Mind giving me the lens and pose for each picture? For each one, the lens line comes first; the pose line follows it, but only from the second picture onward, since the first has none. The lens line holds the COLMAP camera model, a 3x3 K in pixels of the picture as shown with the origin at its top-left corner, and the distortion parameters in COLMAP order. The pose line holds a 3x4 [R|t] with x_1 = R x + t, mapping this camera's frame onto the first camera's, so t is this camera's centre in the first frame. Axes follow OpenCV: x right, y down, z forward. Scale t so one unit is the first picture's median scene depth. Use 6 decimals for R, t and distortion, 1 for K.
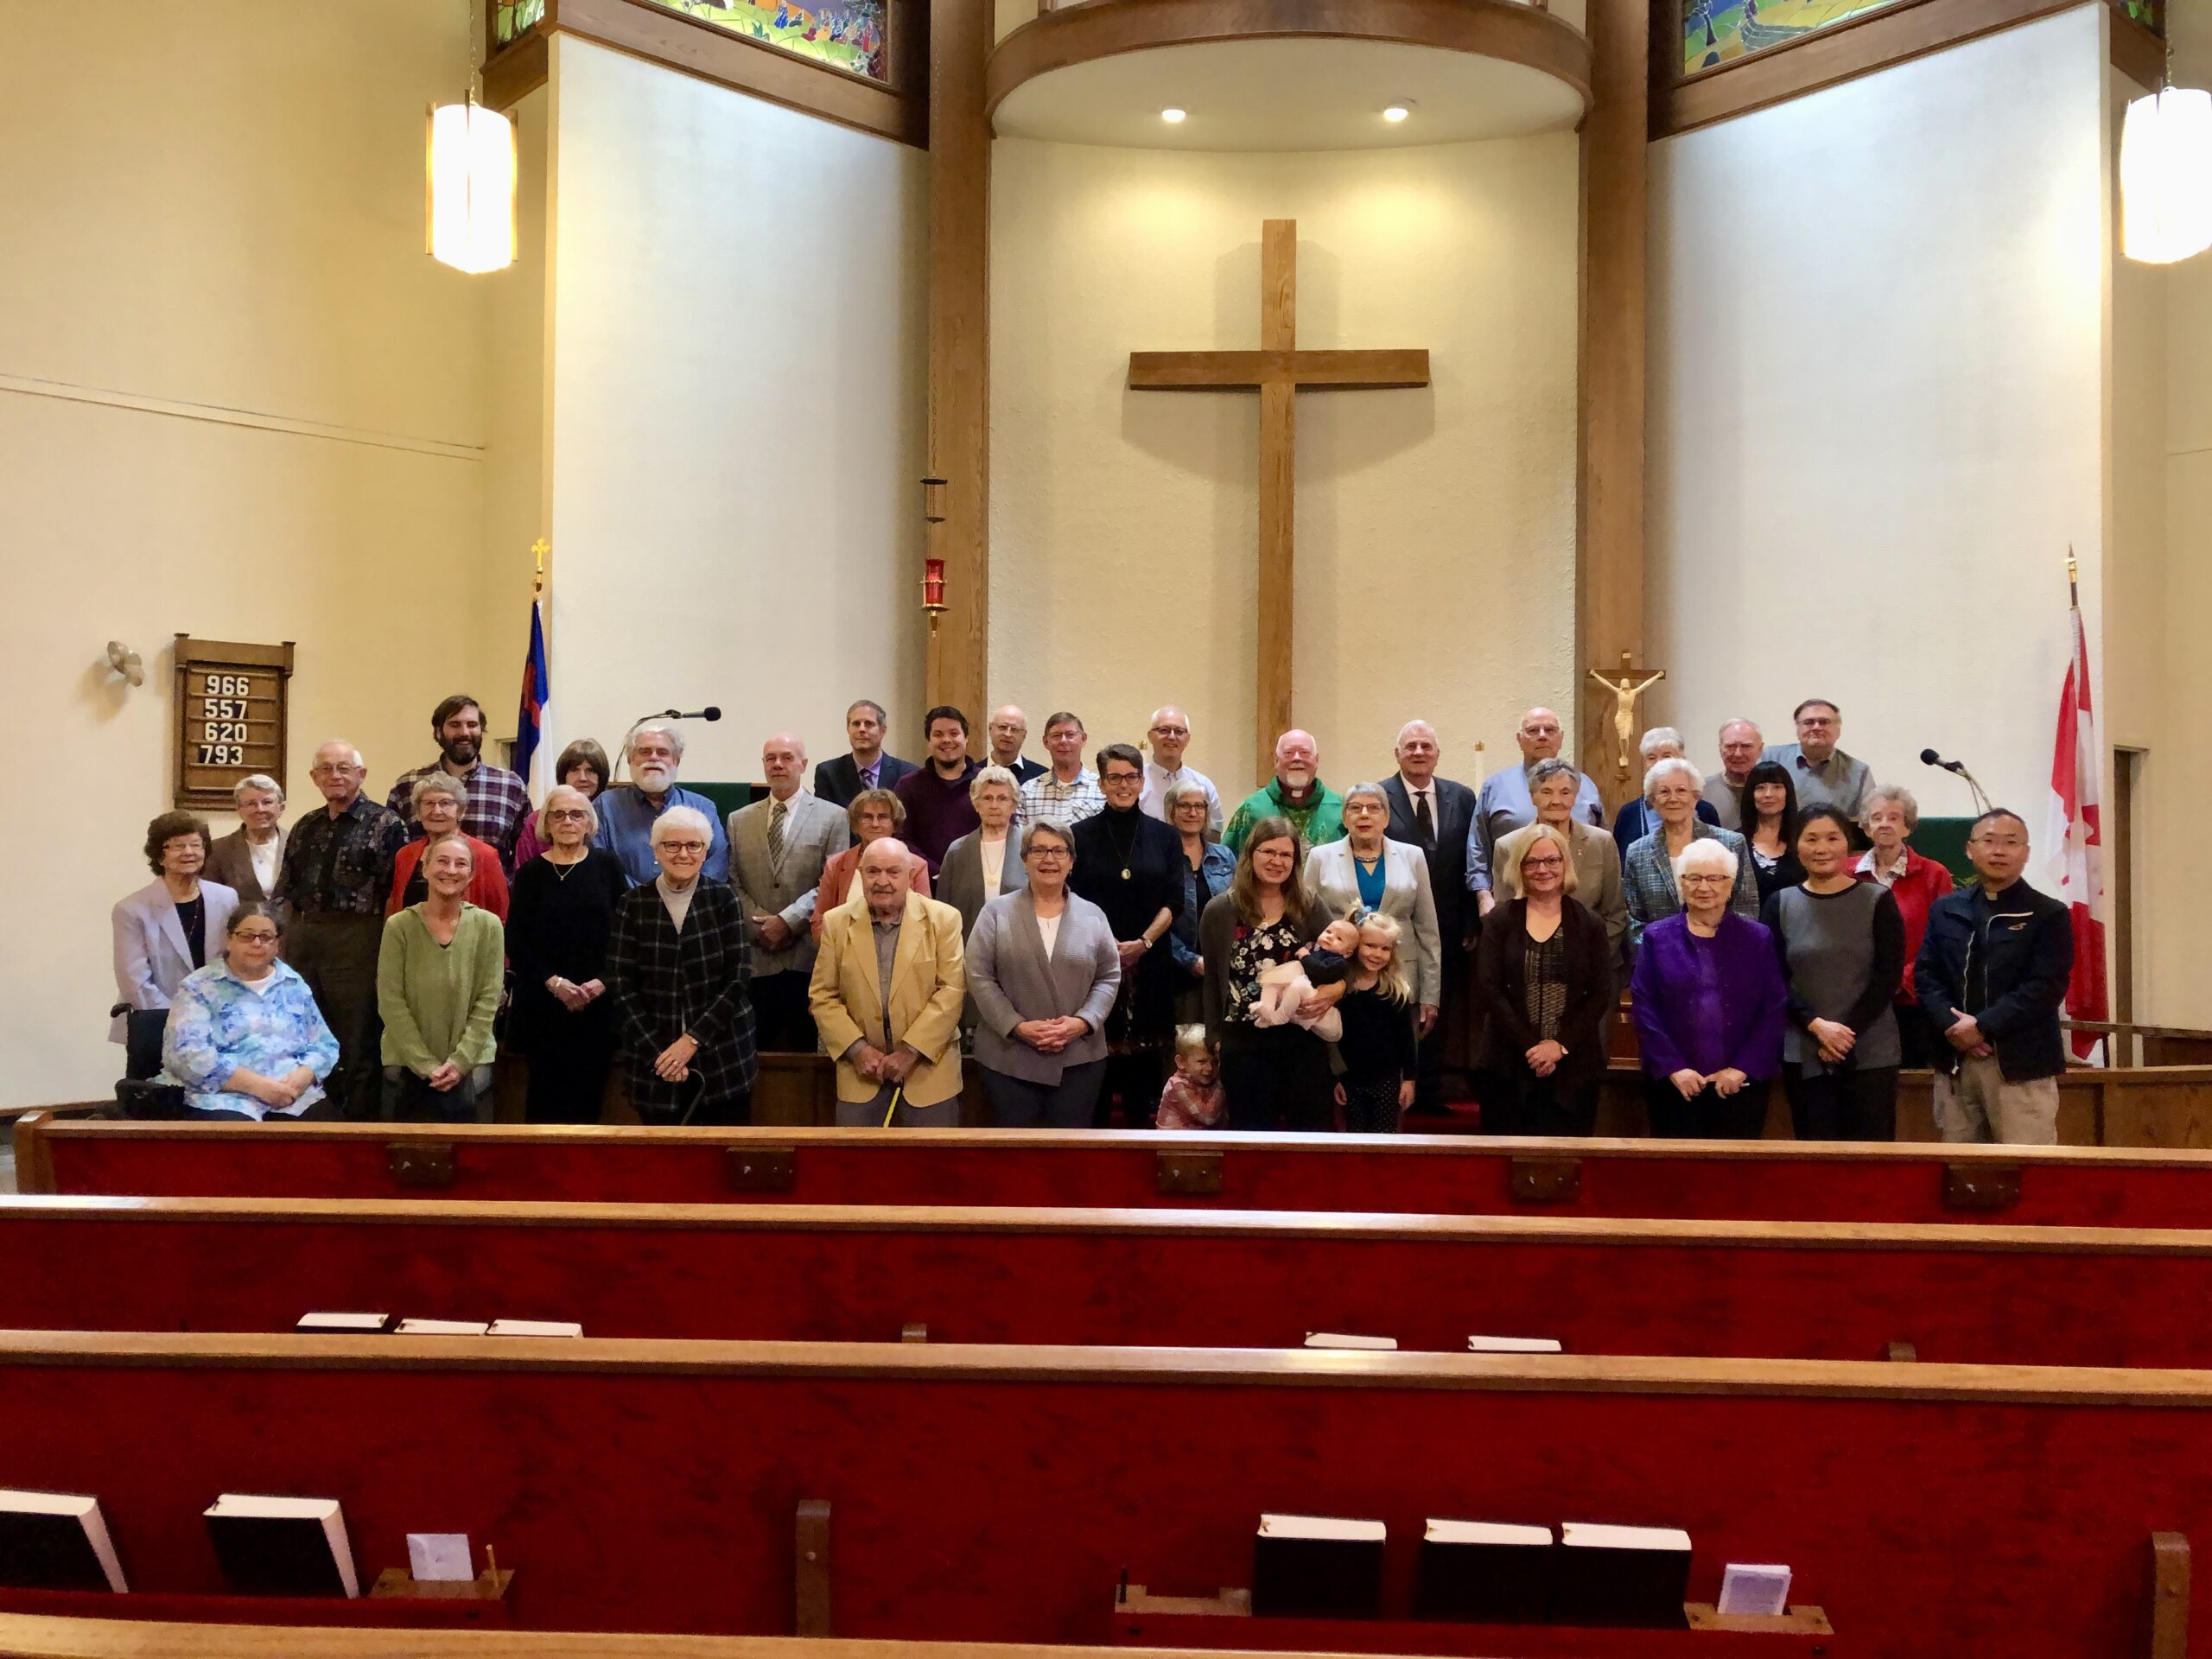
lens RADIAL K [[1812.5, 0, 1100.4], [0, 1812.5, 837.6], [0, 0, 1]] dist [-0.000673, -0.008085]
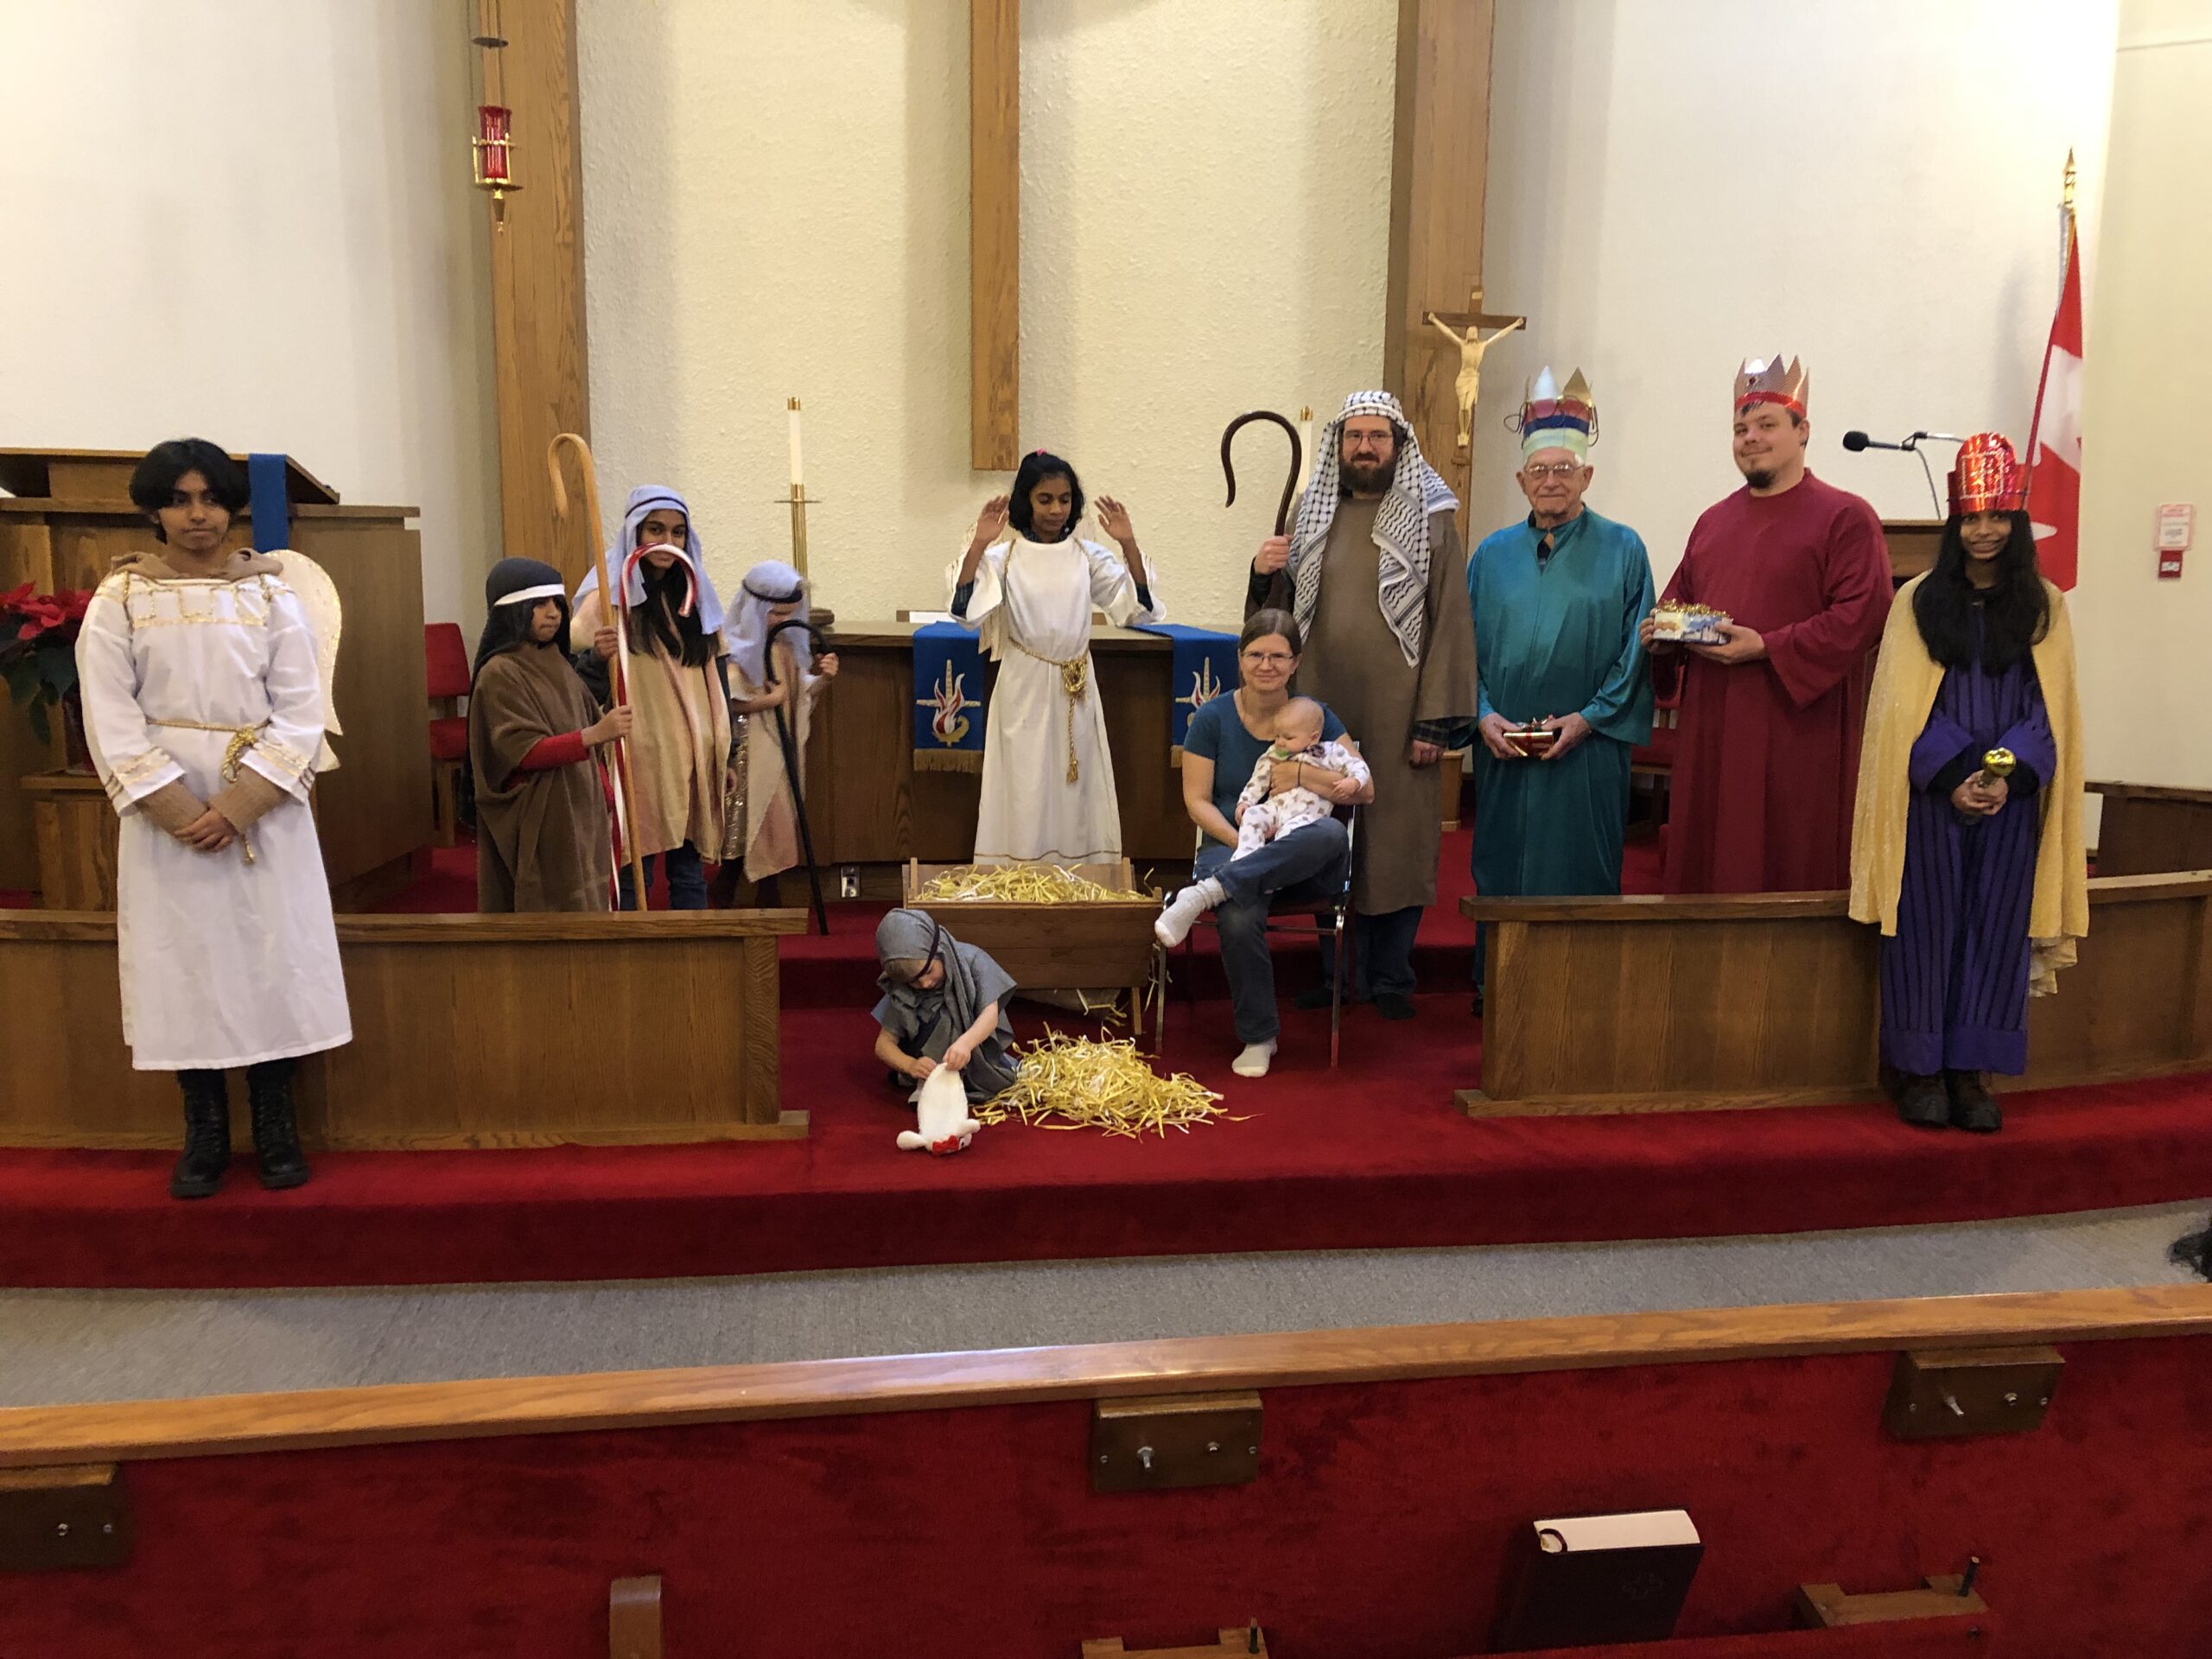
lens RADIAL K [[1812.5, 0, 1106.7], [0, 1812.5, 841.7], [0, 0, 1]] dist [-0.000673, -0.008085]
pose [[0.979004, -0.027562, 0.201968, -0.014340], [-0.008952, 0.984047, 0.177685, -0.010427], [-0.203643, -0.175762, 0.963139, 0.274682]]
